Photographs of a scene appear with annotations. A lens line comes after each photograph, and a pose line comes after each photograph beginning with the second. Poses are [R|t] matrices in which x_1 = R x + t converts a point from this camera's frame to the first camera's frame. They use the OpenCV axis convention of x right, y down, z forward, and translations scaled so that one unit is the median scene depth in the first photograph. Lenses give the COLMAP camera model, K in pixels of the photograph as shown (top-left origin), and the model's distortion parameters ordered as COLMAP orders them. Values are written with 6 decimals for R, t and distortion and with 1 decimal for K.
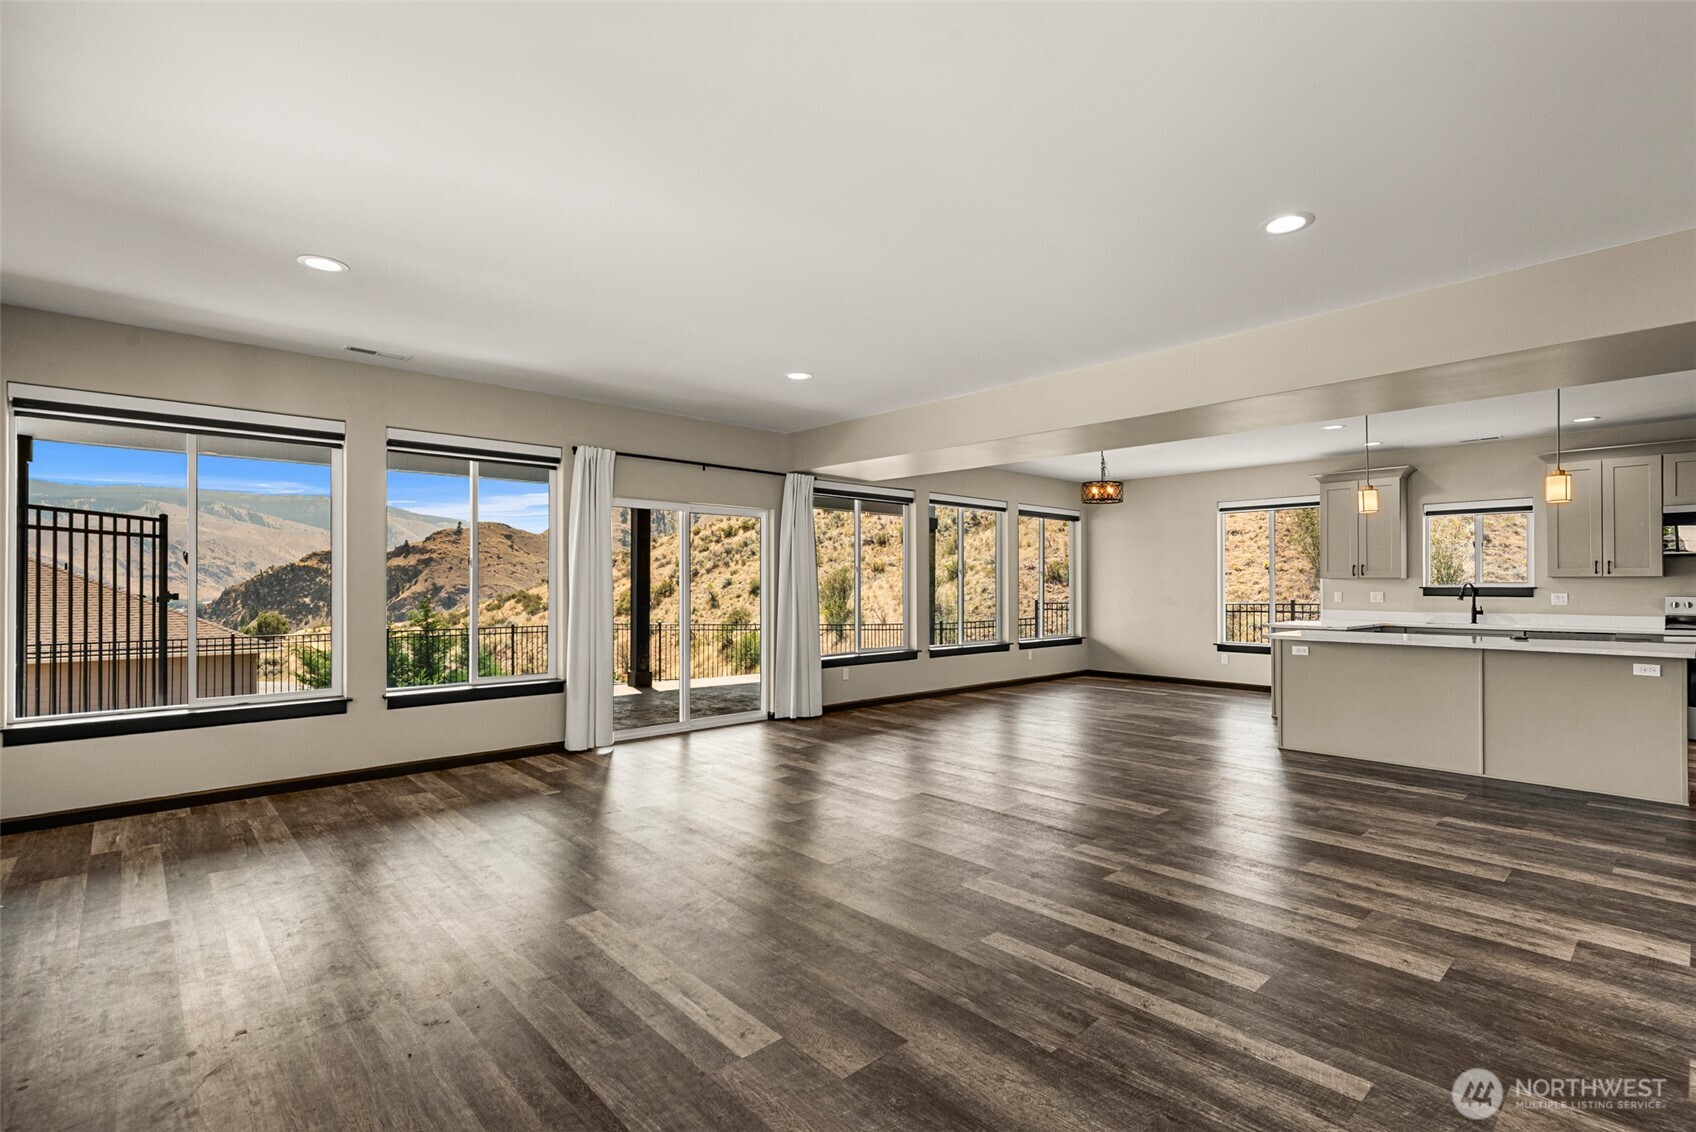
lens RADIAL K [[777.4, 0, 860.3], [0, 777.4, 581.2], [0, 0, 1]] dist [0.002695, -0.000609]
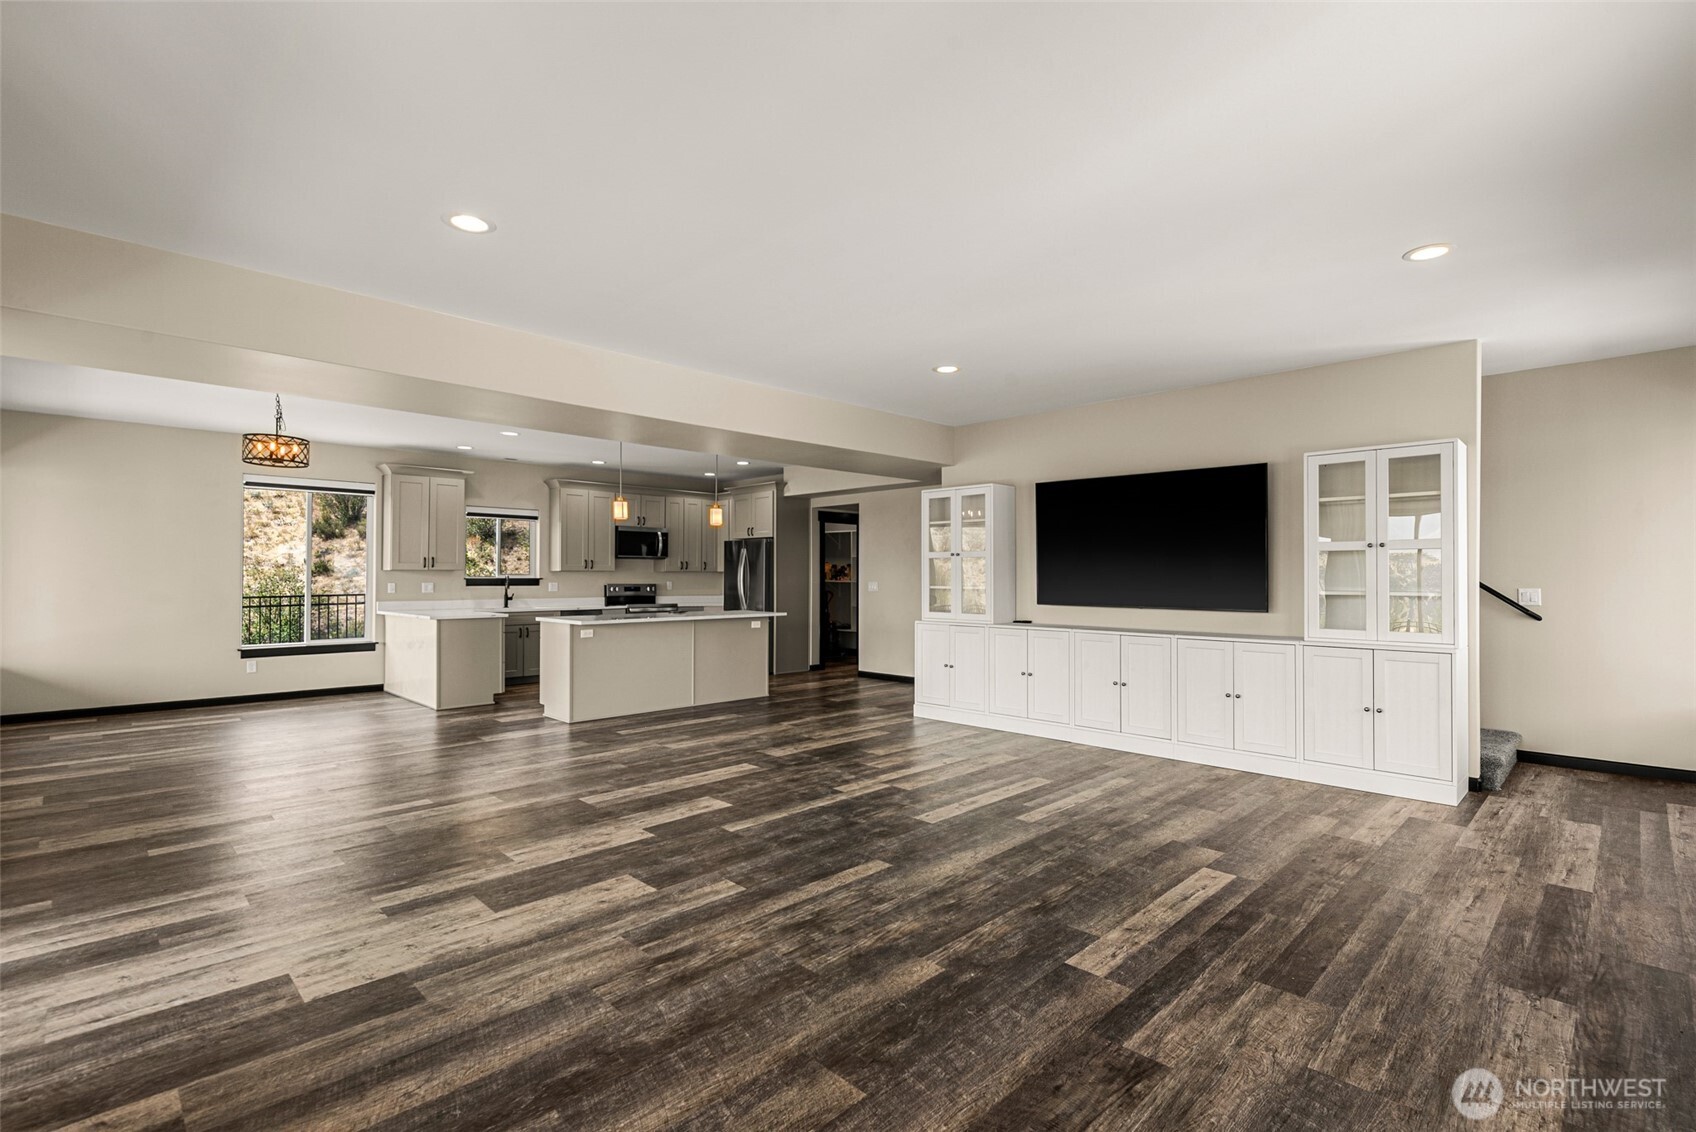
lens RADIAL K [[794.9, 0, 847.1], [0, 794.9, 571.6], [0, 0, 1]] dist [0.002031, -0.000503]
pose [[-0.026233, 0.006092, 0.999637, -0.487554], [-0.005250, 0.999967, -0.006232, 0.002846], [-0.999642, -0.005412, -0.026200, 0.512918]]
